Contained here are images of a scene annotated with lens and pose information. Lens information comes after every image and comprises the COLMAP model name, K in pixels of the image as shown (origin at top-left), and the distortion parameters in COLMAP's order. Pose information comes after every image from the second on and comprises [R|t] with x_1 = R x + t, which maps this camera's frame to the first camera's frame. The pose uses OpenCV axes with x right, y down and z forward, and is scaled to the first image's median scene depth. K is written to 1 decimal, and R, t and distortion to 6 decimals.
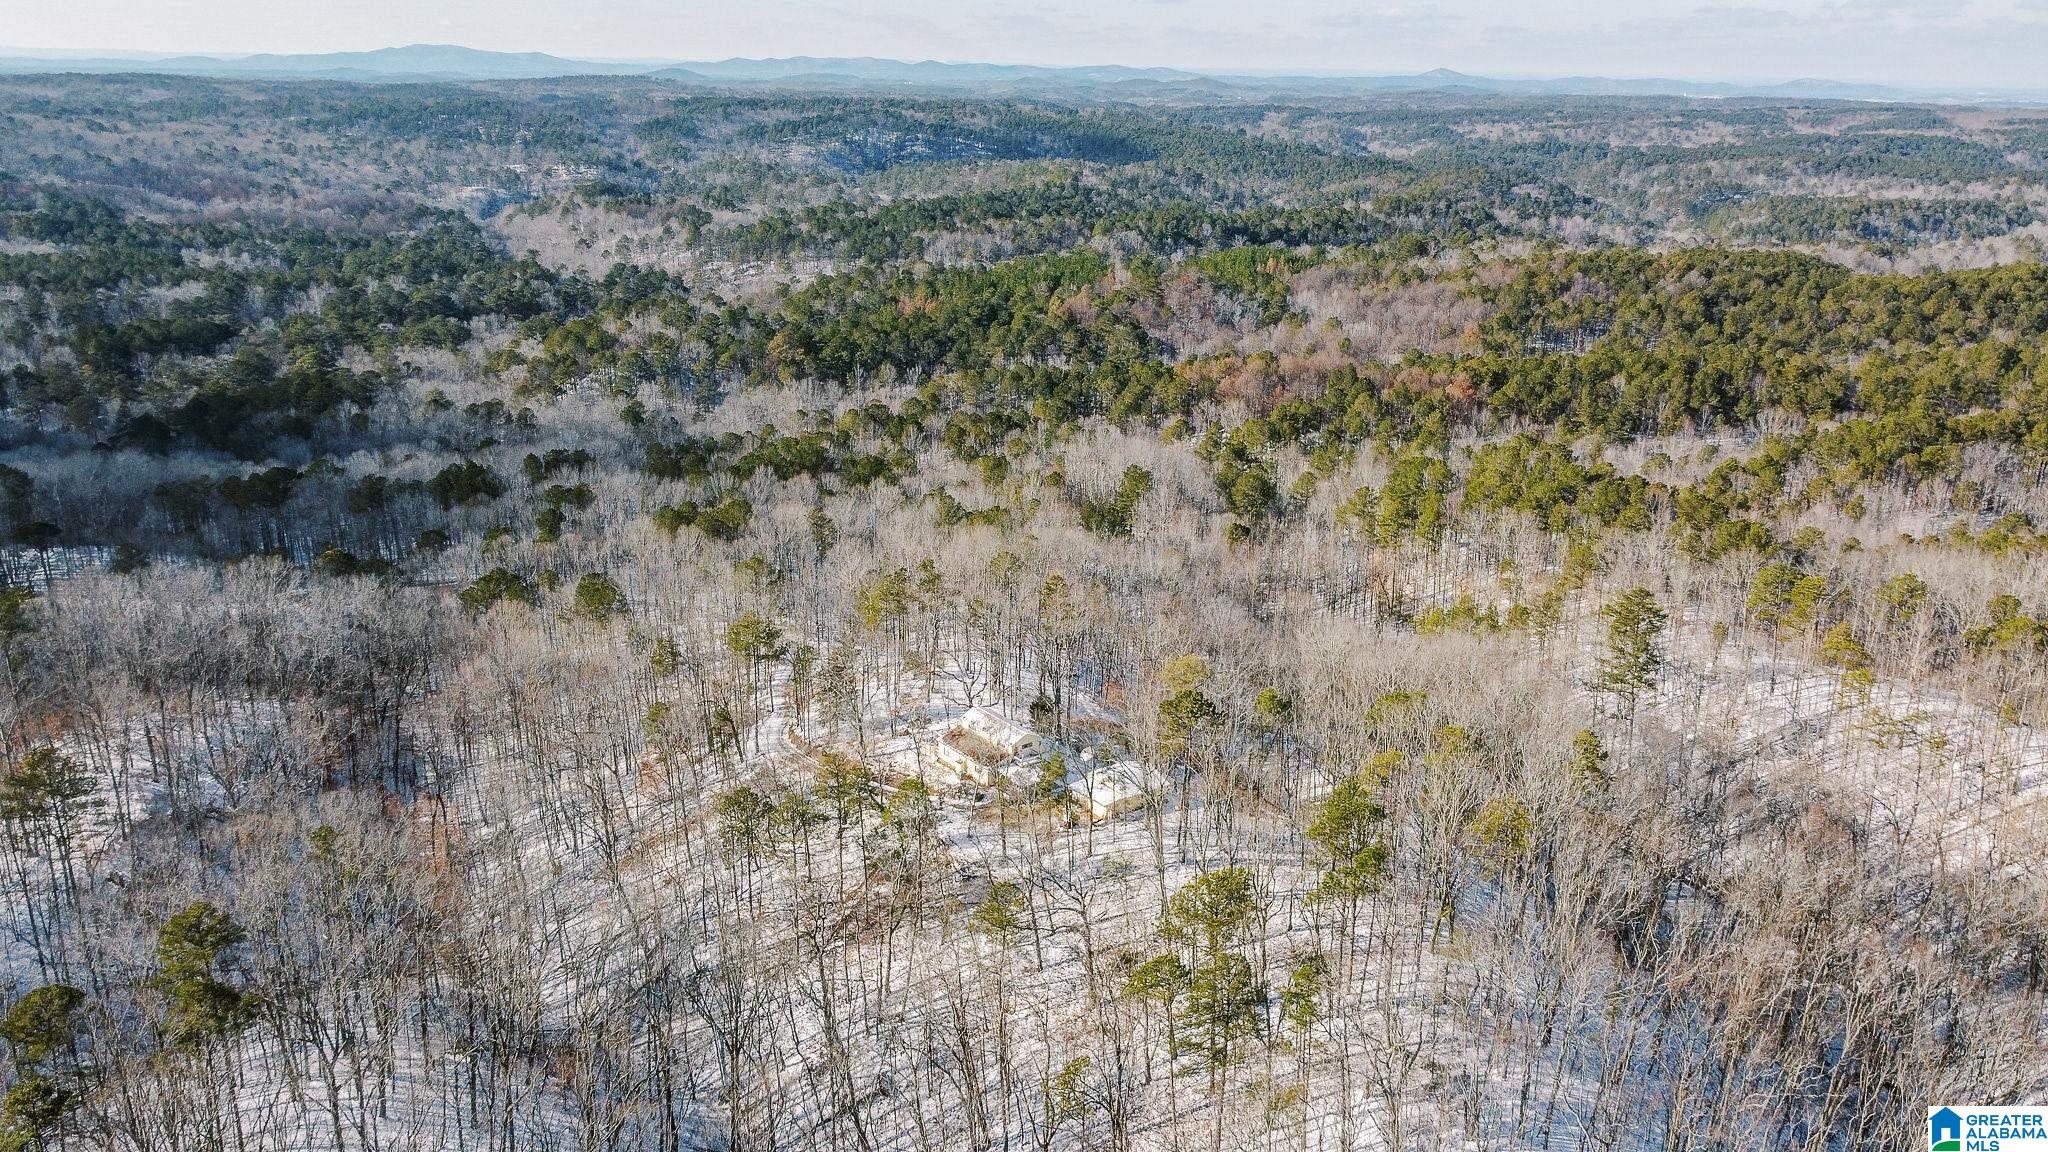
lens RADIAL K [[1531.9, 0, 1024.0], [0, 1531.9, 576.0], [0, 0, 1]] dist [-0.002510, -0.000883]
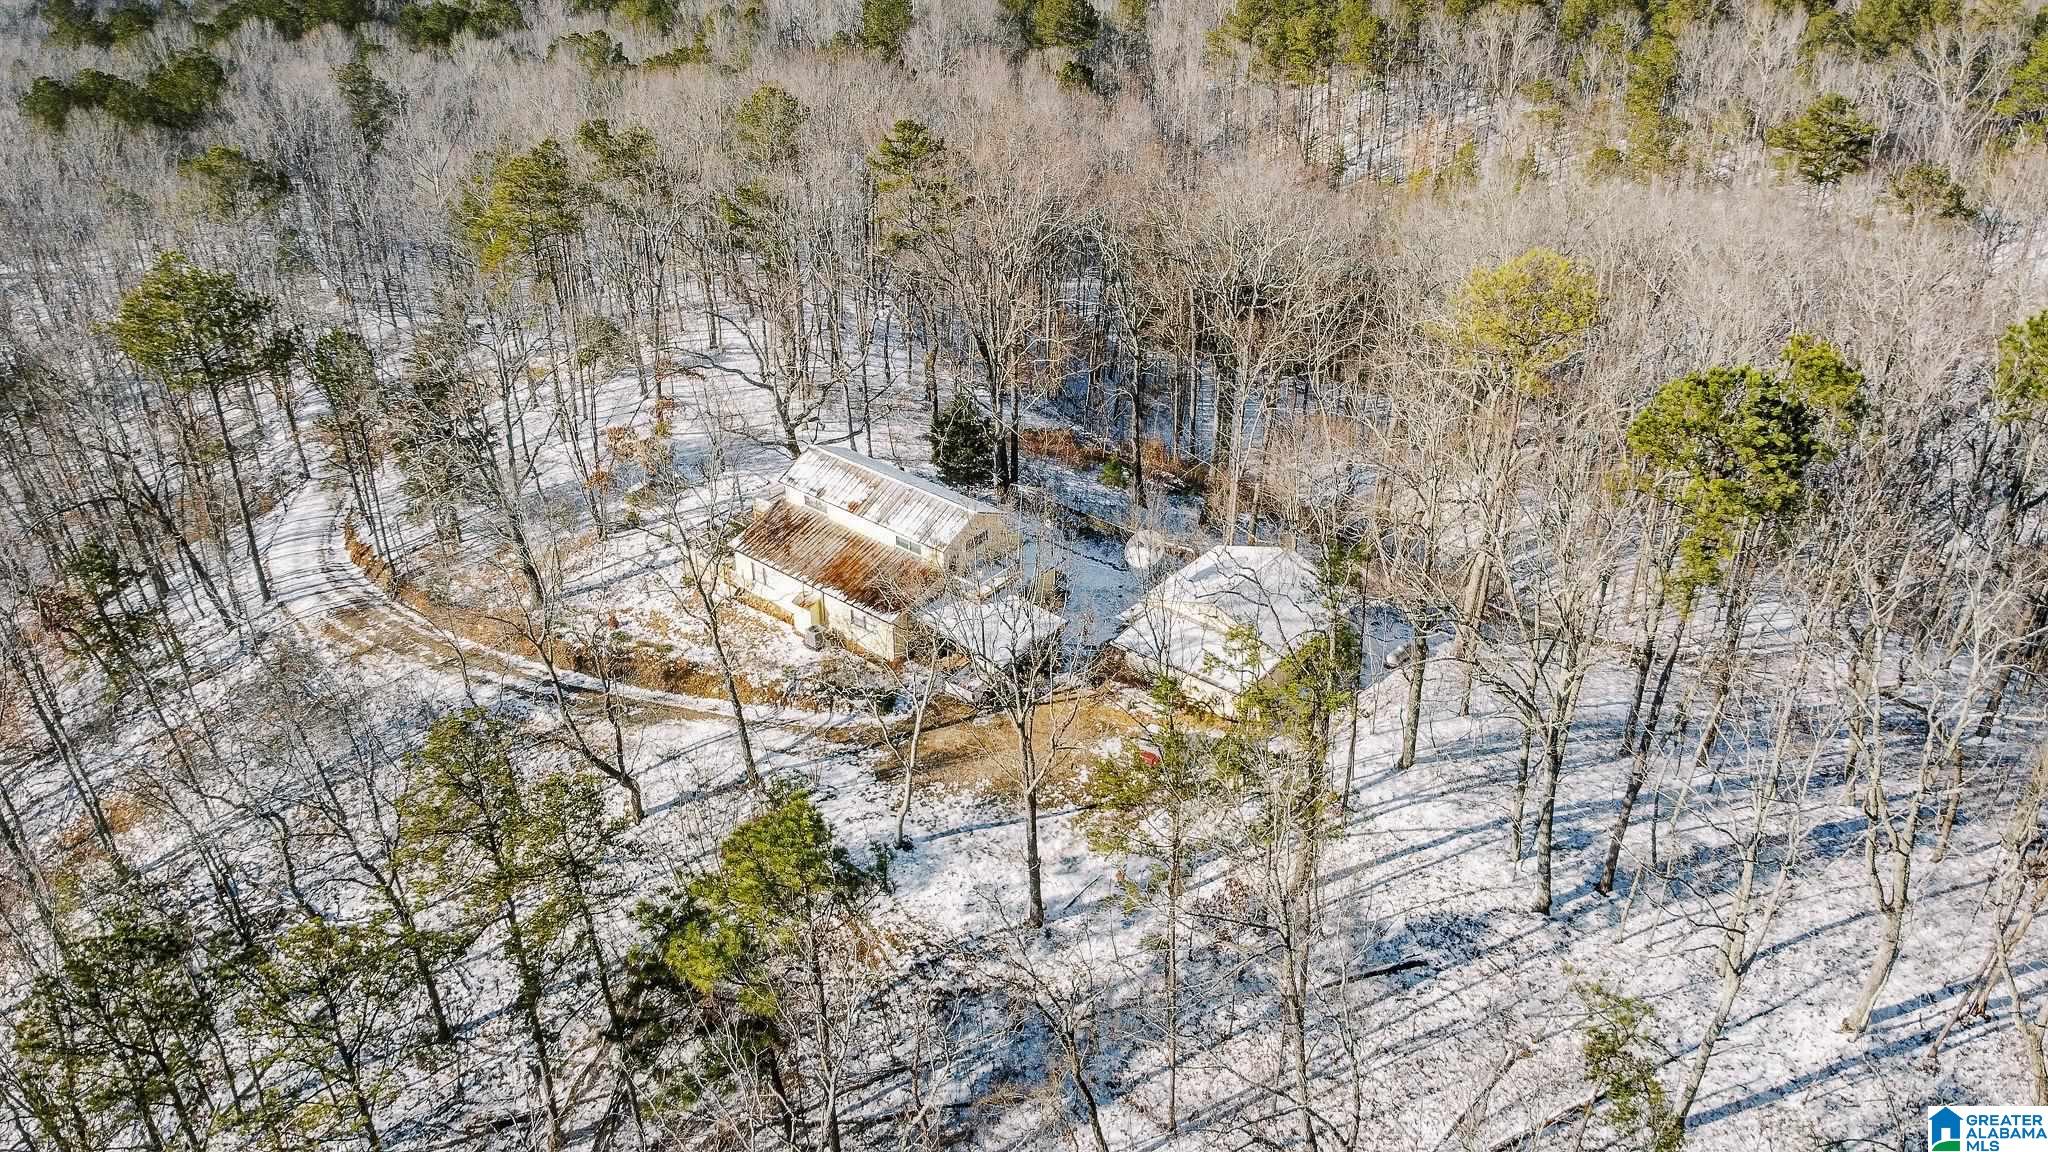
lens RADIAL K [[1531.9, 0, 1024.0], [0, 1531.9, 576.0], [0, 0, 1]] dist [-0.002510, -0.000883]
pose [[0.968884, -0.131391, 0.209760, -0.059874], [0.078034, 0.966403, 0.244901, 0.022487], [-0.234891, -0.220913, 0.946585, 0.549291]]
